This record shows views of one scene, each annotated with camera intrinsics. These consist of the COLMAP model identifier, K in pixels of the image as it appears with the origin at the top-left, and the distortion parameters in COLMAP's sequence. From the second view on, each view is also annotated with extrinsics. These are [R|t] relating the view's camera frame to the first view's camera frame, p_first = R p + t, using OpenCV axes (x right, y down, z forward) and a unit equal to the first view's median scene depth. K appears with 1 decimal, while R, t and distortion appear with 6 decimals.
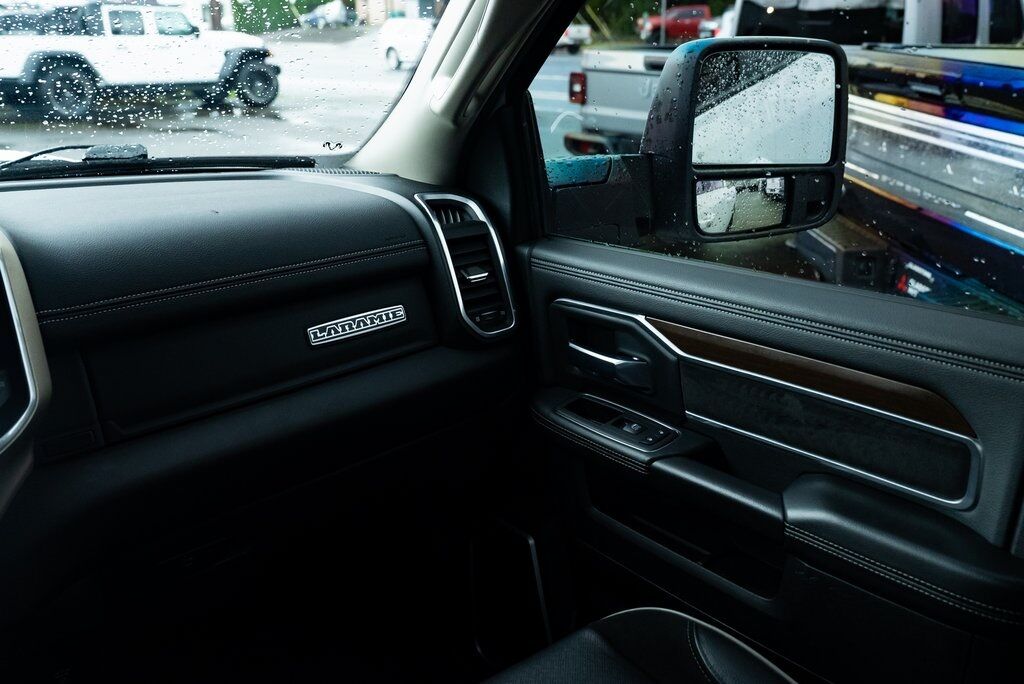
lens RADIAL K [[977.9, 0, 526.3], [0, 977.9, 336.0], [0, 0, 1]] dist [-0.007540, 0.000000]
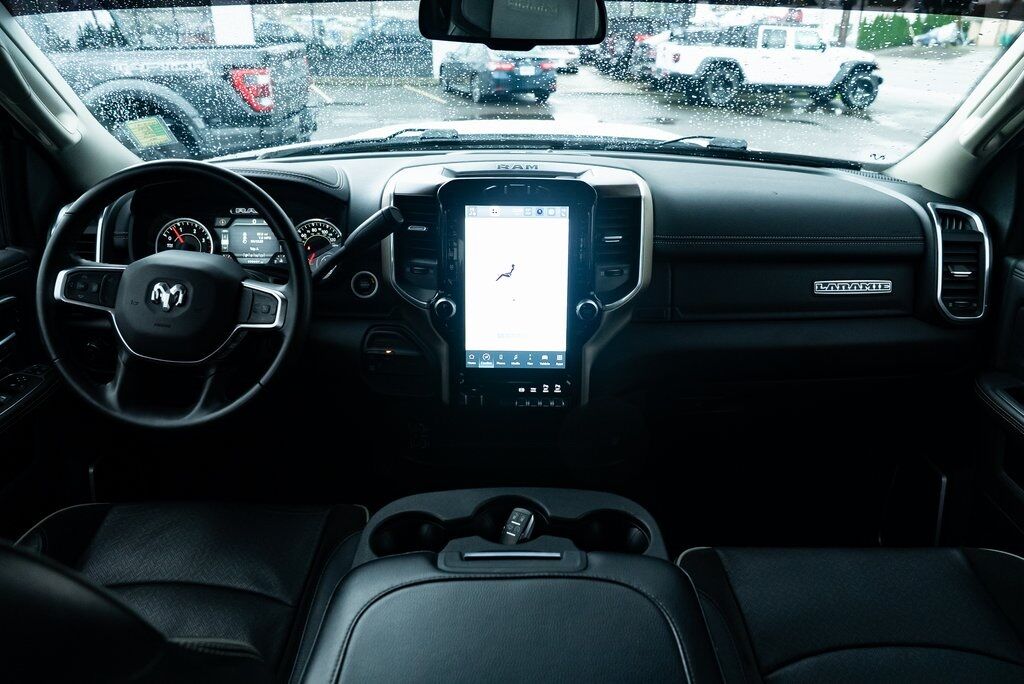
lens RADIAL K [[696.9, 0, 511.5], [0, 696.9, 340.6], [0, 0, 1]] dist [-0.035767, 0.021885]
pose [[0.758576, 0.279541, -0.588574, 0.057043], [-0.217089, 0.960116, 0.176212, -0.005767], [0.614358, -0.005897, 0.789005, -0.087323]]
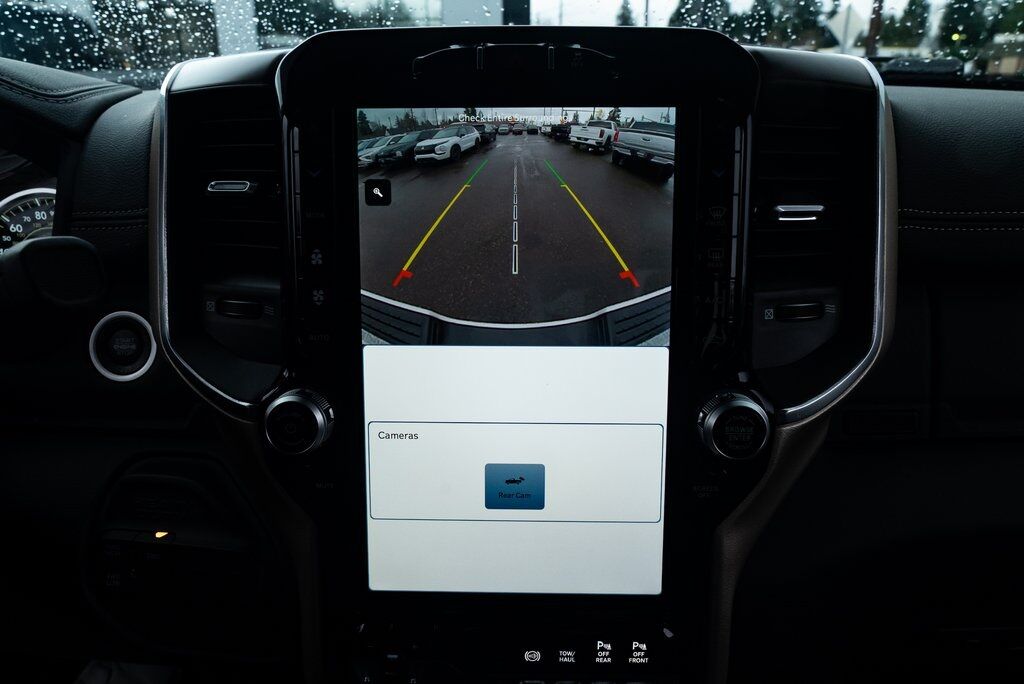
lens RADIAL K [[702.6, 0, 514.2], [0, 702.6, 337.5], [0, 0, 1]] dist [-0.012905, -0.003932]
pose [[0.751566, 0.237010, -0.615610, -1.720890], [-0.210824, 0.970582, 0.116289, 0.231015], [0.625062, 0.042386, 0.779424, 2.272335]]
